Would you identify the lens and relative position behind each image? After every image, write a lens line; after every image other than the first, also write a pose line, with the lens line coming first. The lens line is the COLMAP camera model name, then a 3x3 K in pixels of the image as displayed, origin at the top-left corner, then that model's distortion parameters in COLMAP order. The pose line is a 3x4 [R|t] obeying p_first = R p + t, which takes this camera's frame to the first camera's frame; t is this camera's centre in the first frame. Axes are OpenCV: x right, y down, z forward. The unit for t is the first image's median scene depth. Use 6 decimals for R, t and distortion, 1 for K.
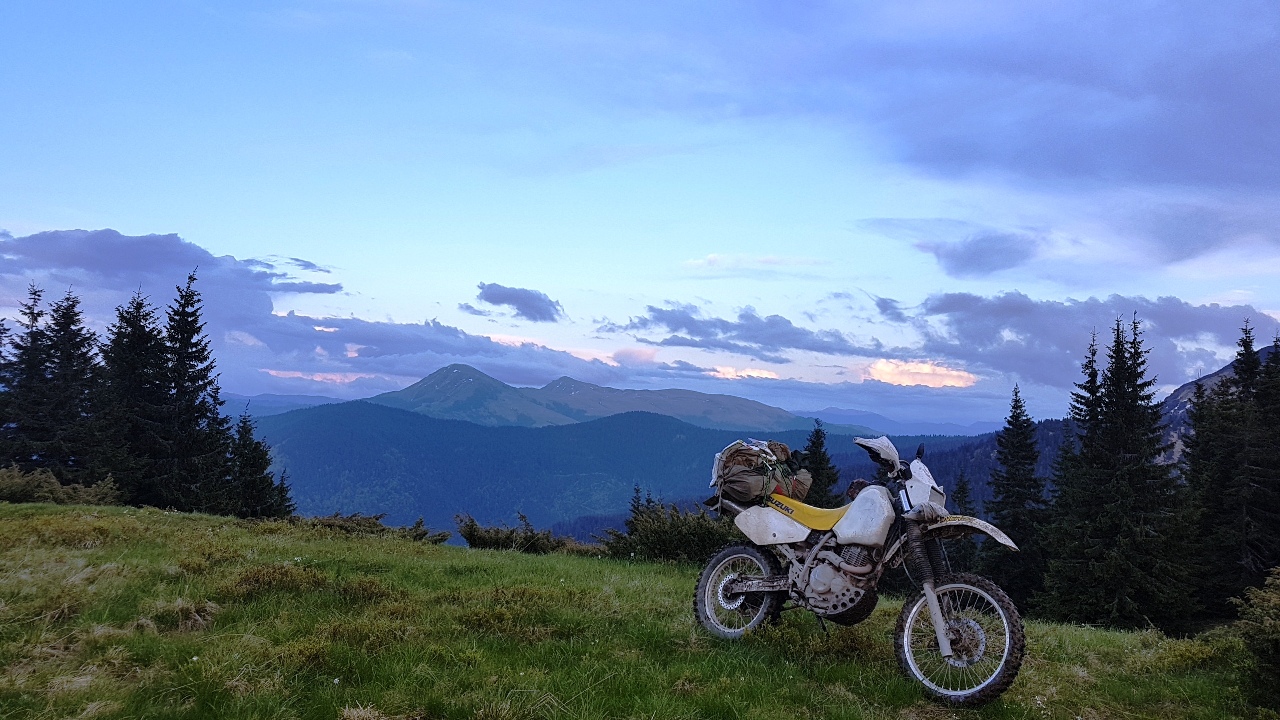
lens RADIAL K [[976.7, 0, 668.1], [0, 976.7, 345.9], [0, 0, 1]] dist [0.000750, 0.002556]
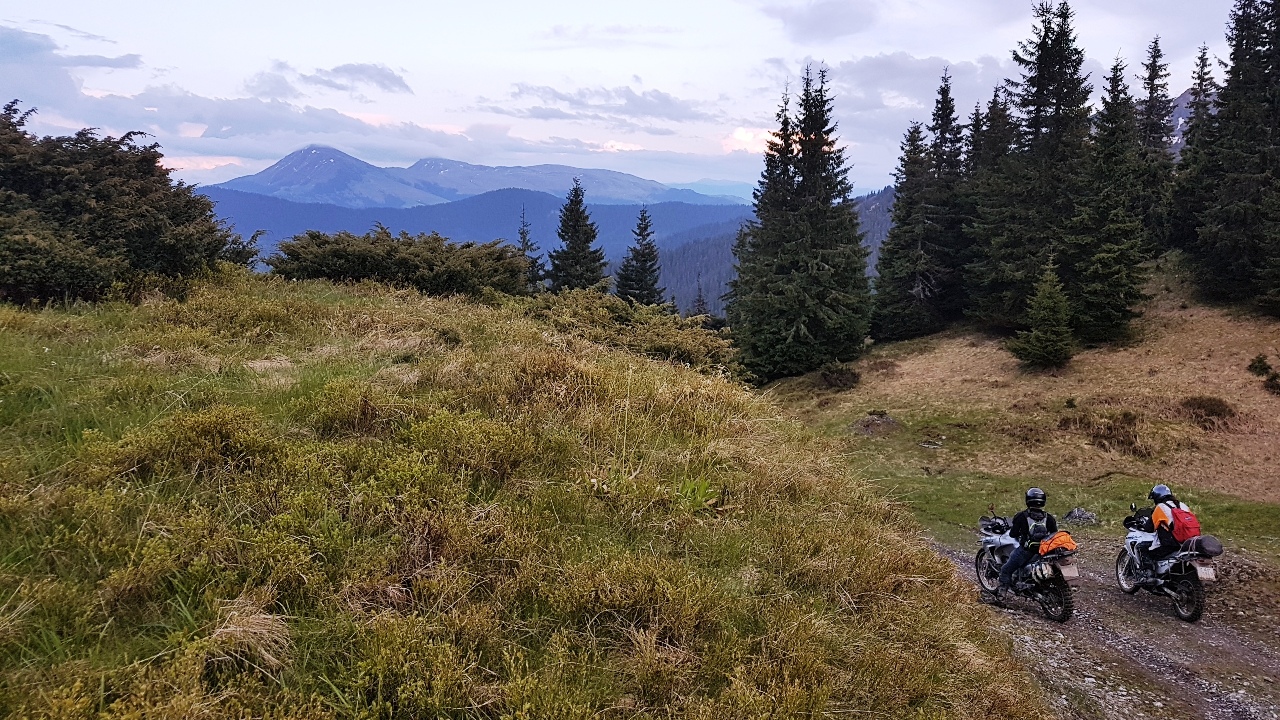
lens RADIAL K [[976.7, 0, 668.1], [0, 976.7, 345.9], [0, 0, 1]] dist [0.000750, 0.002556]
pose [[0.993783, -0.049078, 0.099935, 0.202401], [0.025286, 0.973635, 0.226705, 0.022946], [-0.108426, -0.222769, 0.968823, -0.072970]]
